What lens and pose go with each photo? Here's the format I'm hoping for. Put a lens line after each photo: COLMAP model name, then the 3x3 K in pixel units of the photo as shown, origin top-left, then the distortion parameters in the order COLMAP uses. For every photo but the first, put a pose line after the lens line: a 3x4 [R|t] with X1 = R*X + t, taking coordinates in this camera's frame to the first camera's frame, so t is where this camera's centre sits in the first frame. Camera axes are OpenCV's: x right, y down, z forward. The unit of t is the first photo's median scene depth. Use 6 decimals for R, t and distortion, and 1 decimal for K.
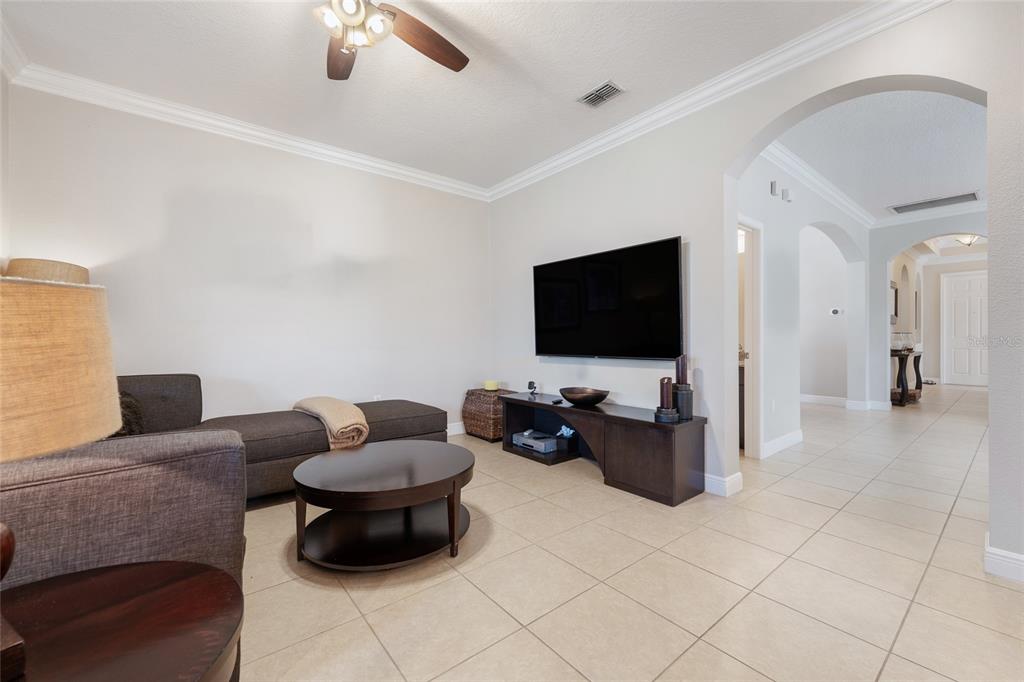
lens RADIAL K [[415.4, 0, 520.3], [0, 415.4, 341.1], [0, 0, 1]] dist [0.003477, -0.000993]
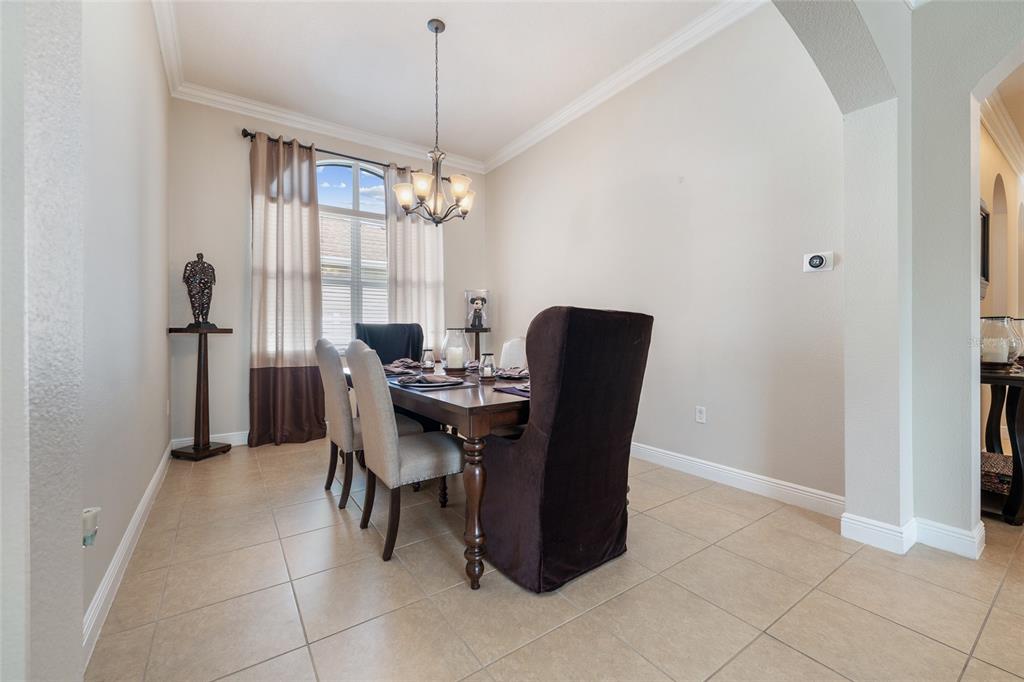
lens RADIAL K [[415.4, 0, 503.5], [0, 415.4, 338.2], [0, 0, 1]] dist [0.003477, -0.000993]
pose [[0.995747, 0.000835, -0.092122, 0.523162], [-0.001157, 0.999993, -0.003445, 0.001370], [0.092118, 0.003537, 0.995742, 0.614174]]
